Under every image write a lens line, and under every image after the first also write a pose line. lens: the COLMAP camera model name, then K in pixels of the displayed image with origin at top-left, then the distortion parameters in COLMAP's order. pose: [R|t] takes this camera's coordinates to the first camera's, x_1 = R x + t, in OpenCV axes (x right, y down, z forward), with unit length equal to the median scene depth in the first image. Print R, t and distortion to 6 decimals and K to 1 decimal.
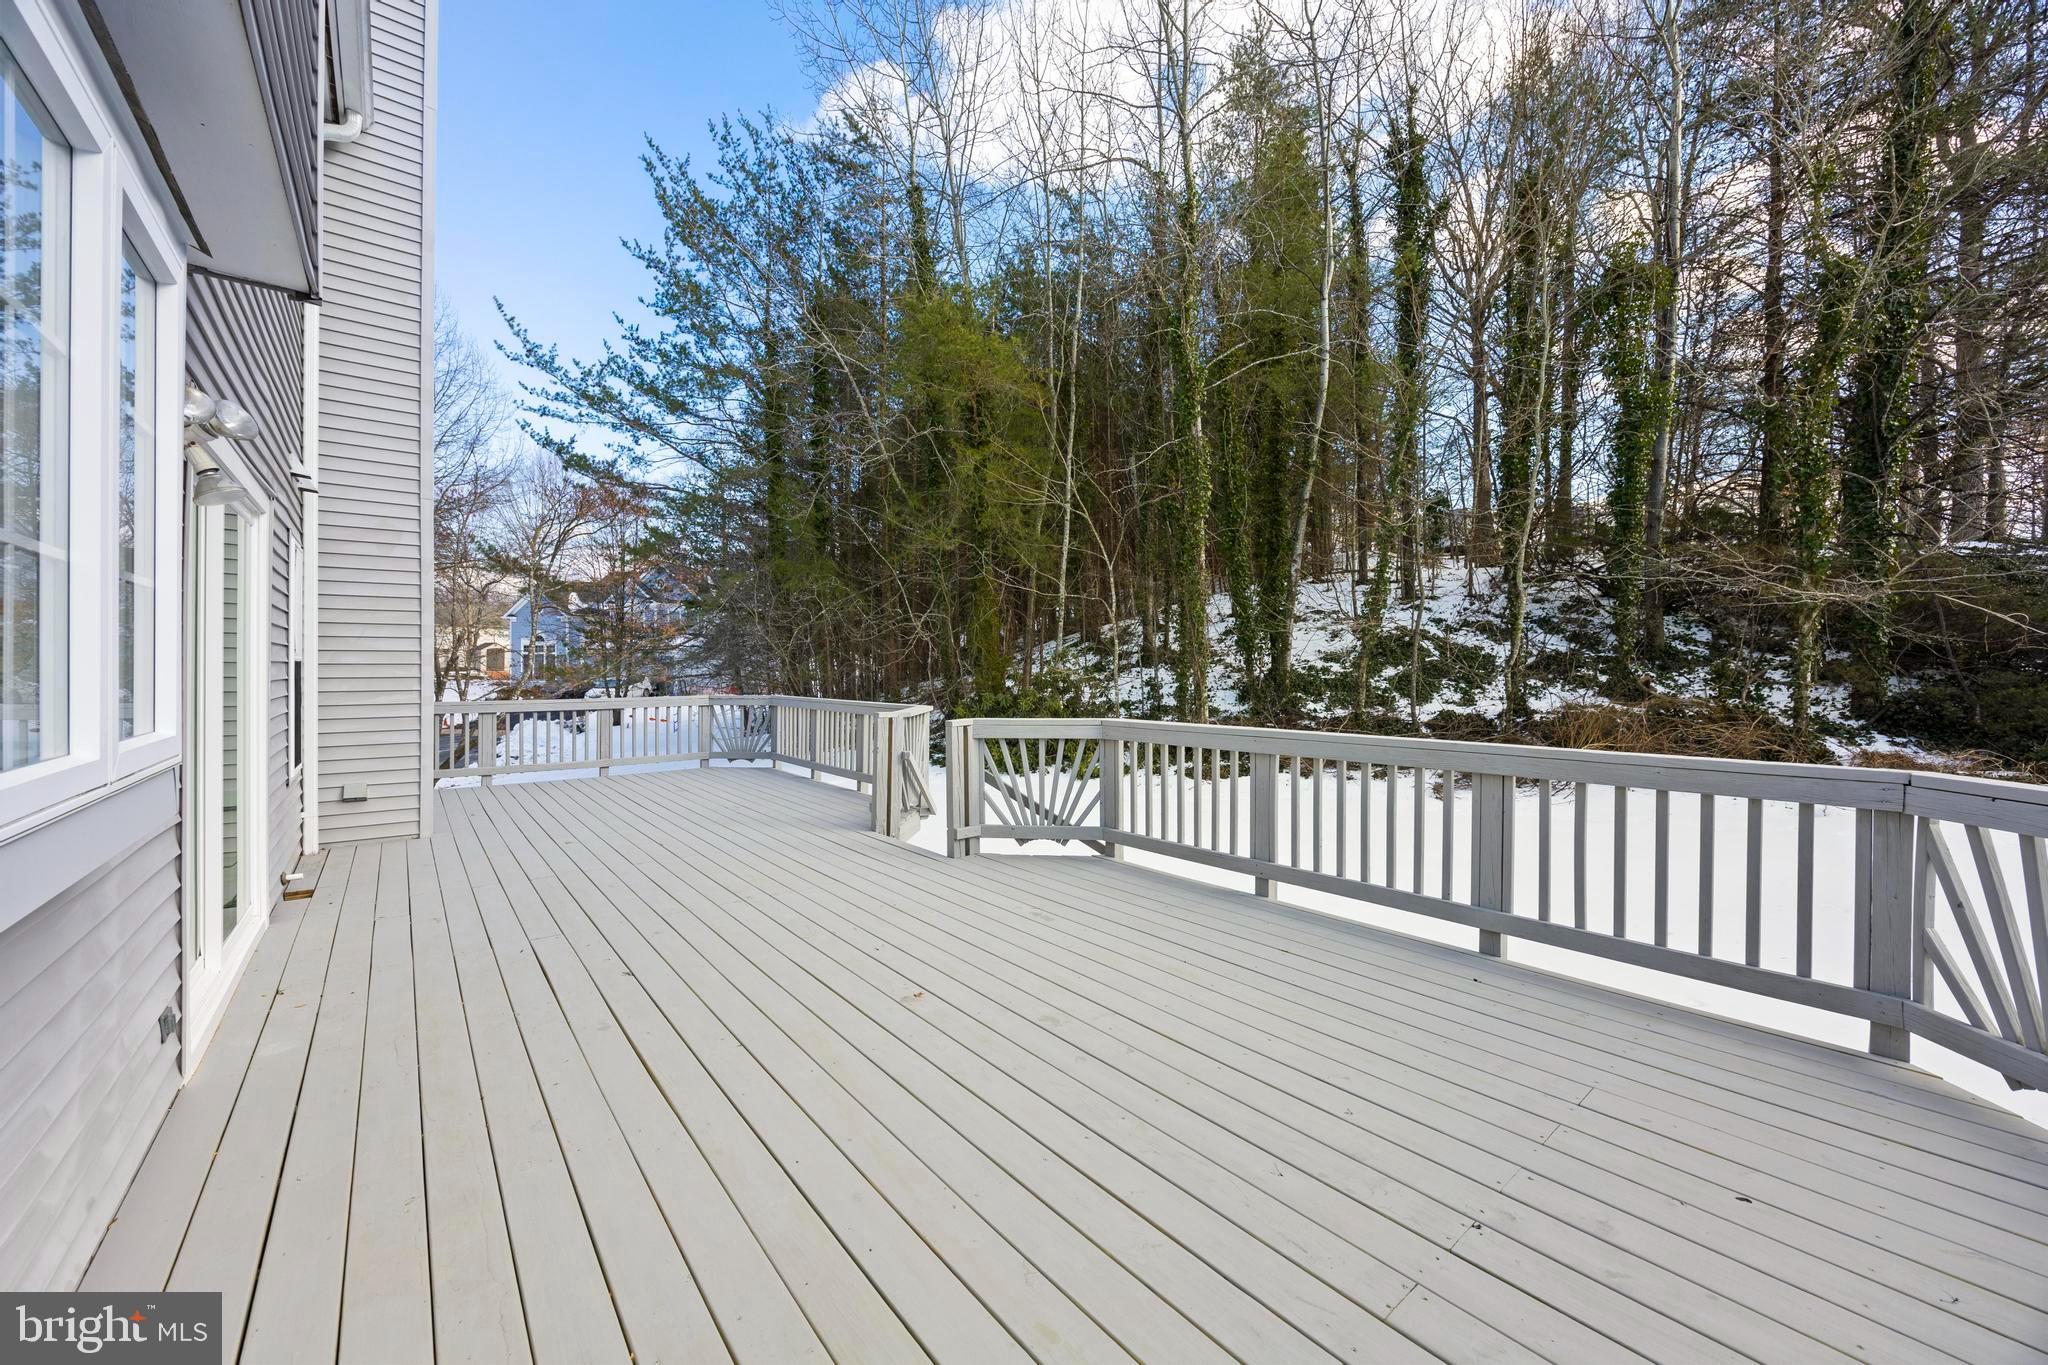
lens RADIAL K [[784.7, 0, 1055.4], [0, 784.7, 666.8], [0, 0, 1]] dist [-0.008175, -0.000621]
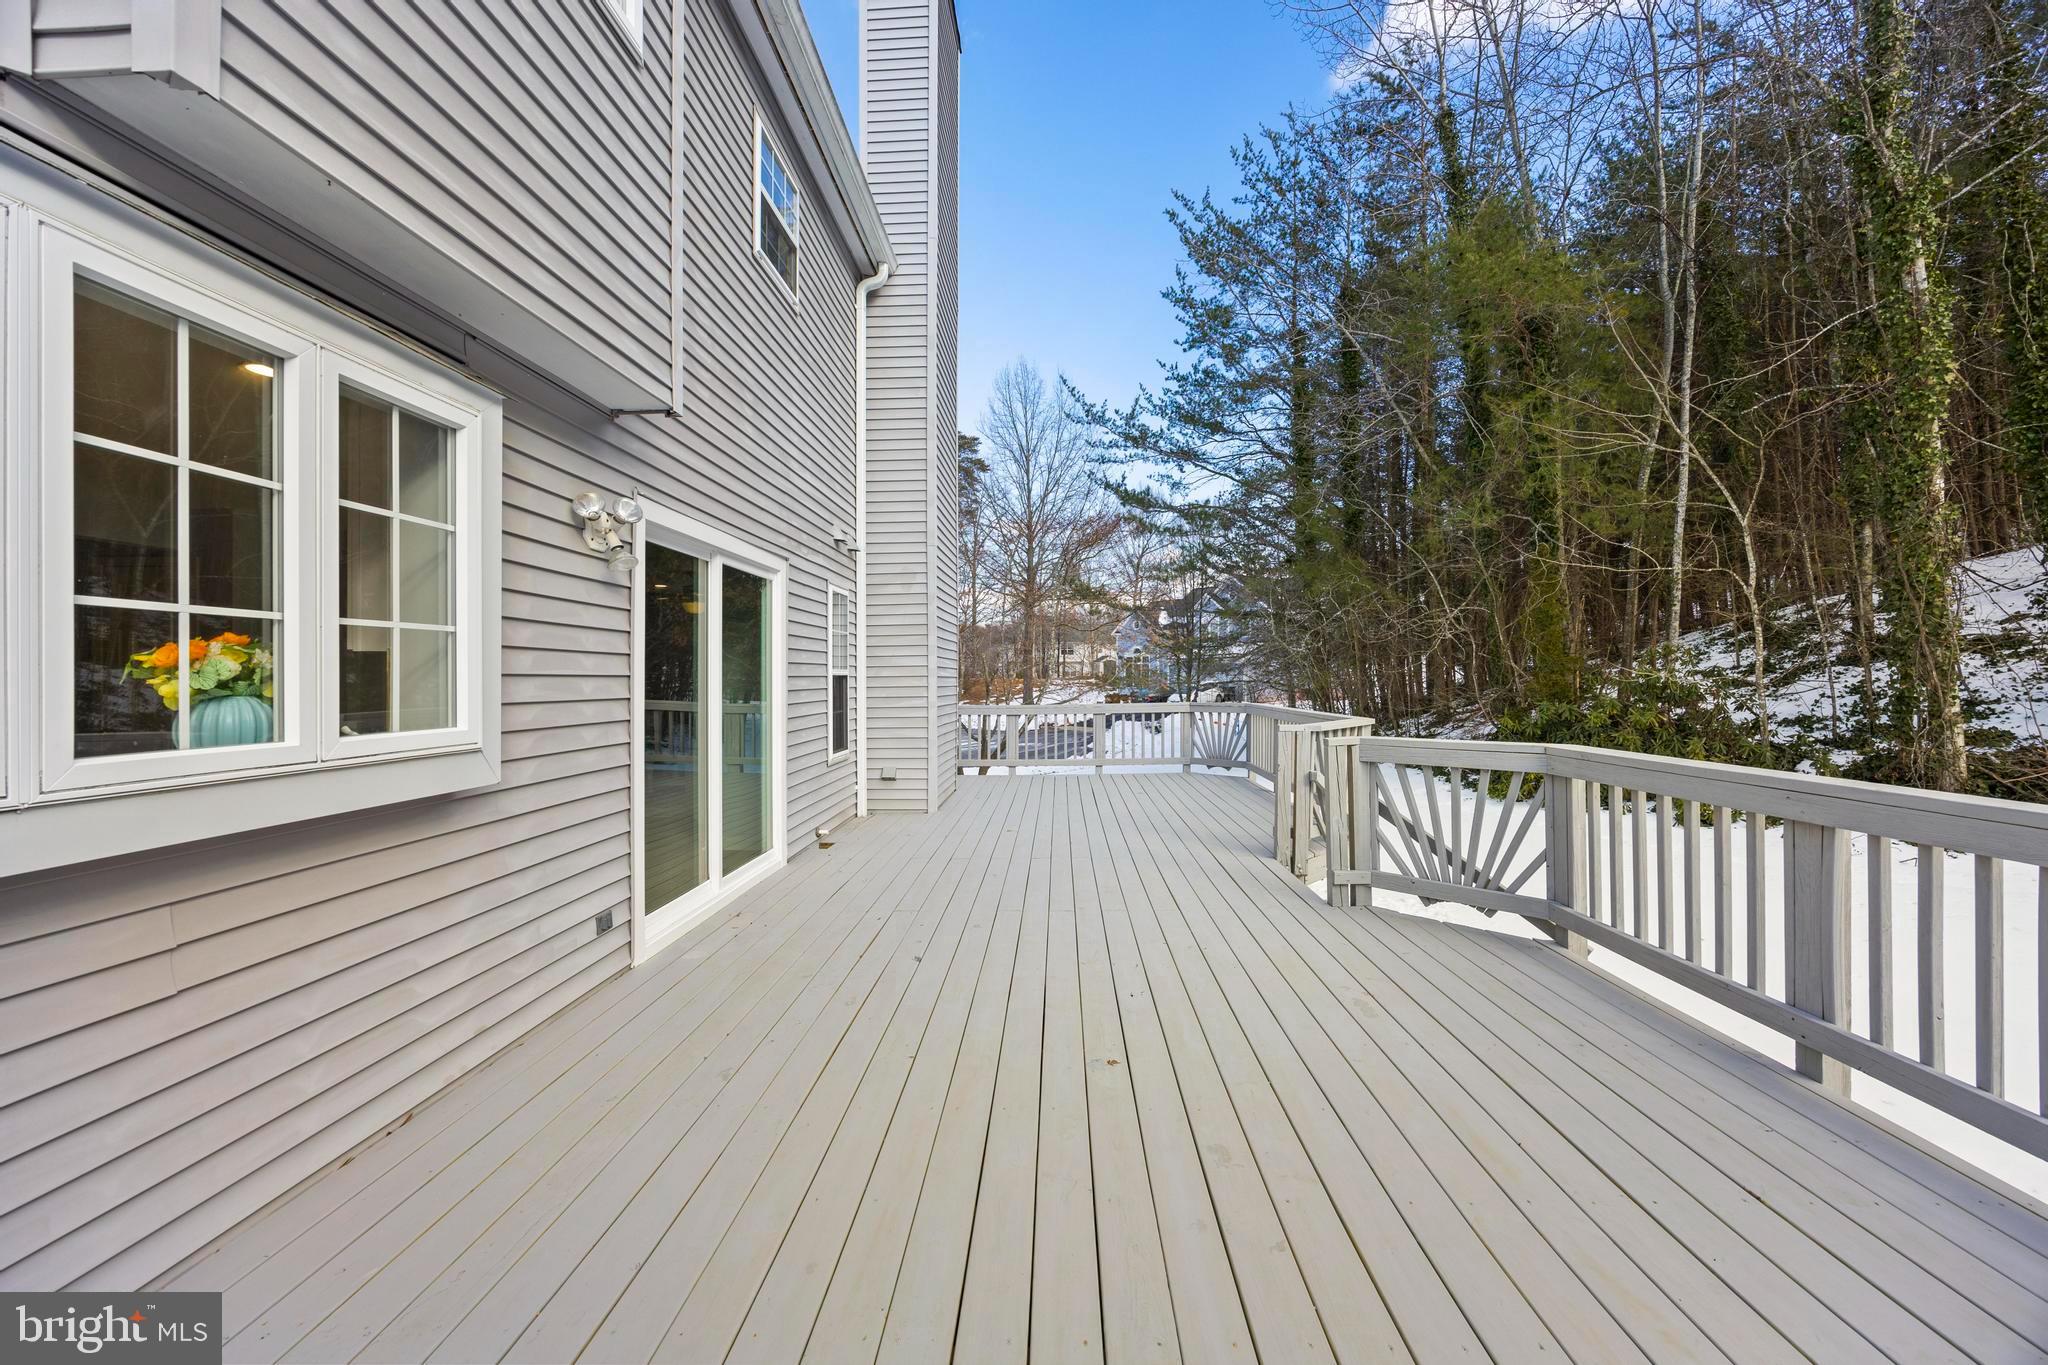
lens RADIAL K [[784.7, 0, 1026.6], [0, 784.7, 672.8], [0, 0, 1]] dist [-0.008175, -0.000621]
pose [[0.729647, -0.014684, -0.683666, 0.062127], [0.014977, 0.999873, -0.005492, -0.000119], [0.683660, -0.006232, 0.729774, 0.057212]]
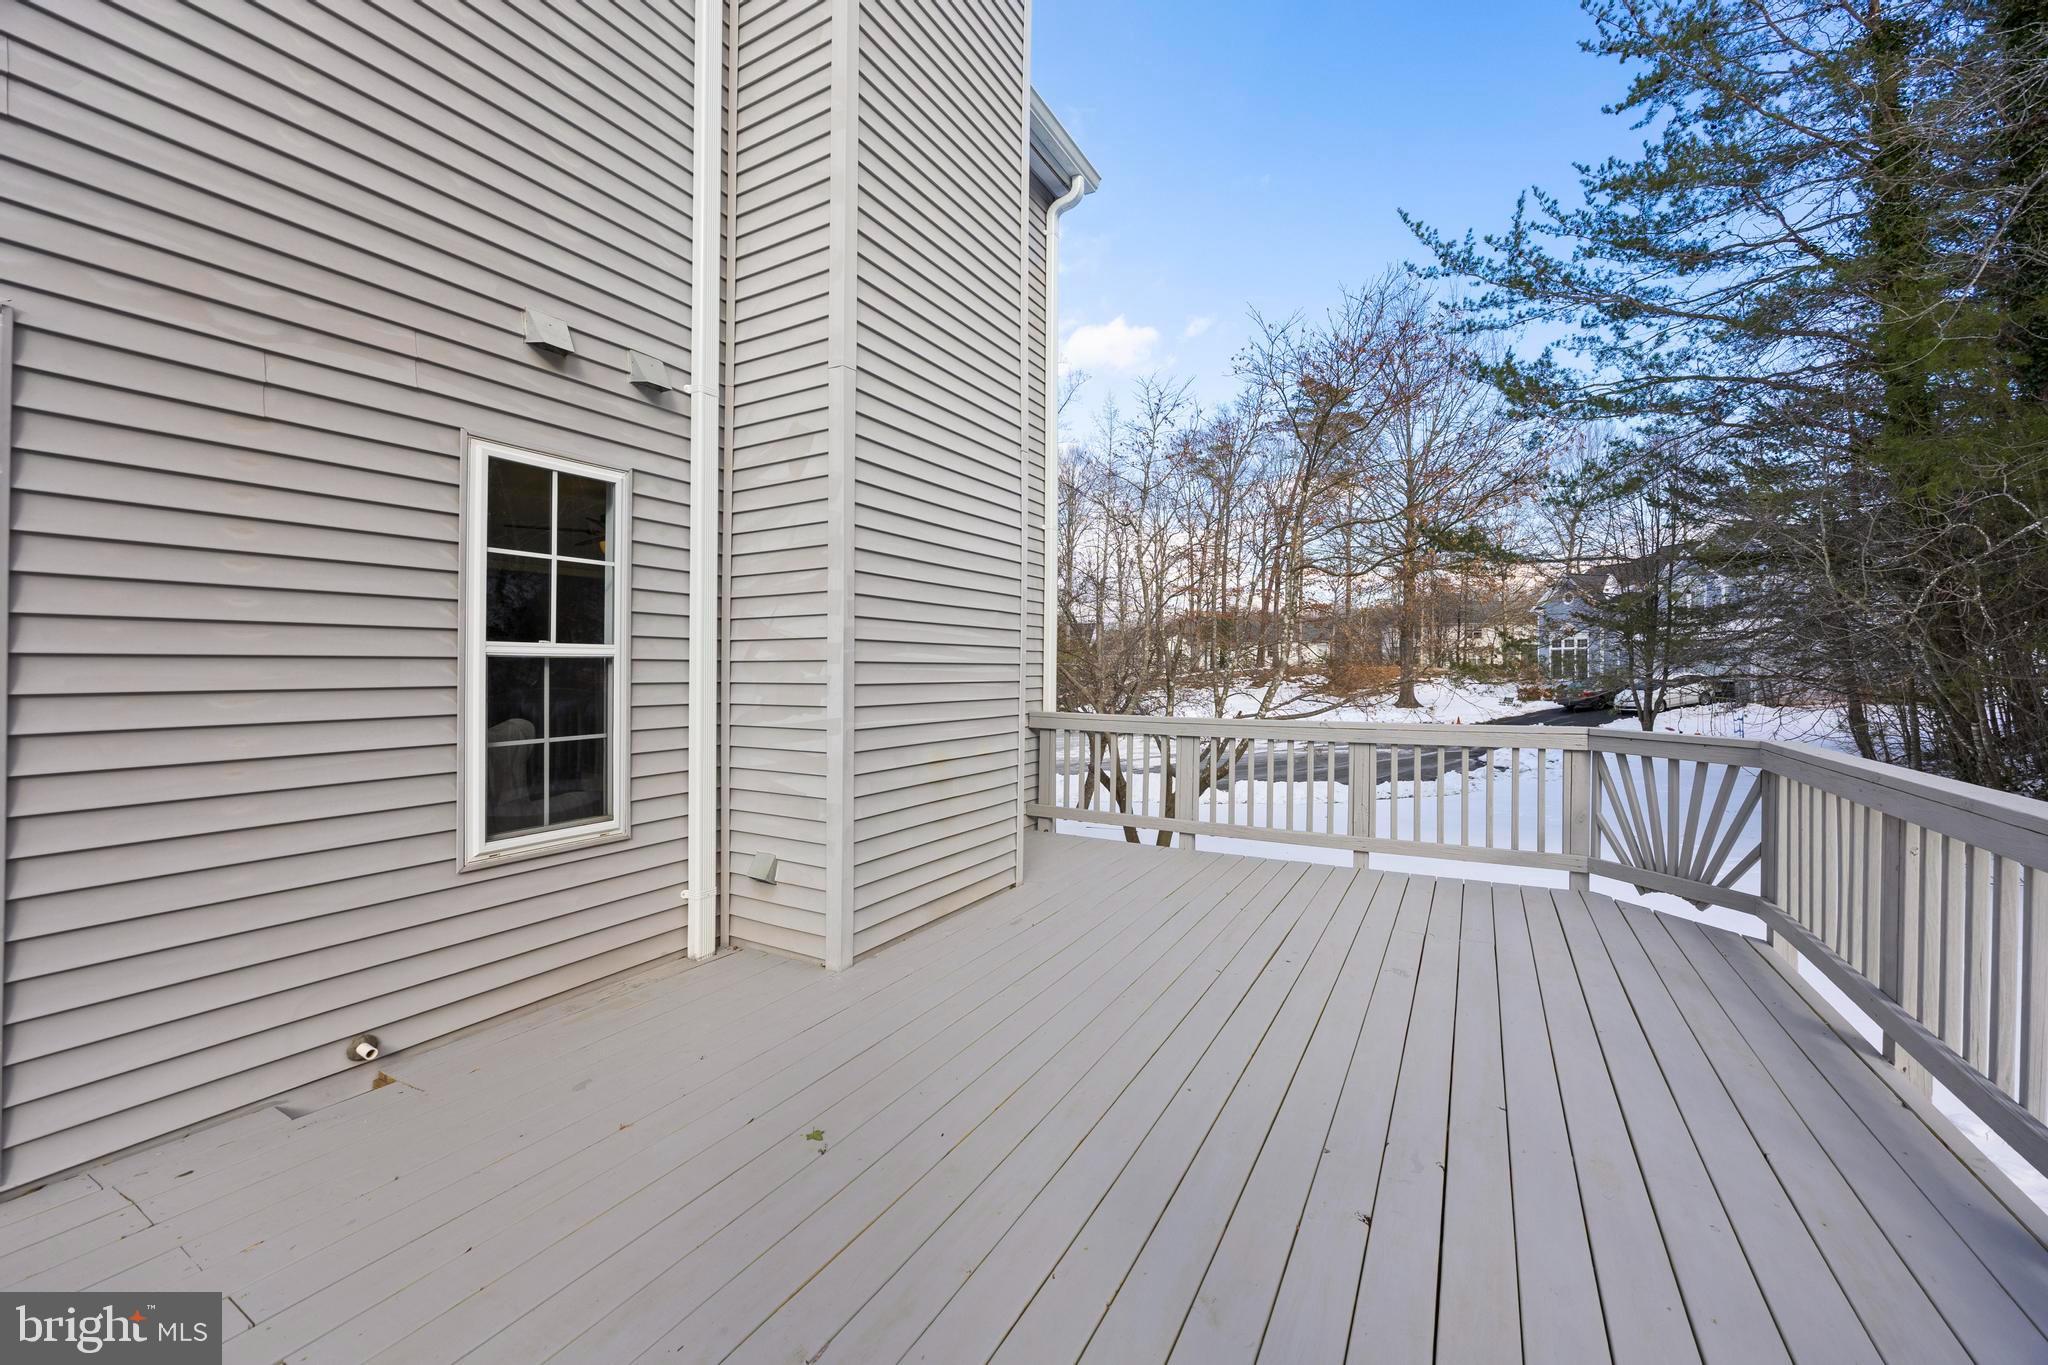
lens RADIAL K [[784.7, 0, 1030.6], [0, 784.7, 664.1], [0, 0, 1]] dist [-0.008175, -0.000621]
pose [[0.335887, -0.007948, -0.941869, -0.079543], [0.007187, 0.999957, -0.005875, 0.001078], [0.941875, -0.004796, 0.335930, 0.324733]]
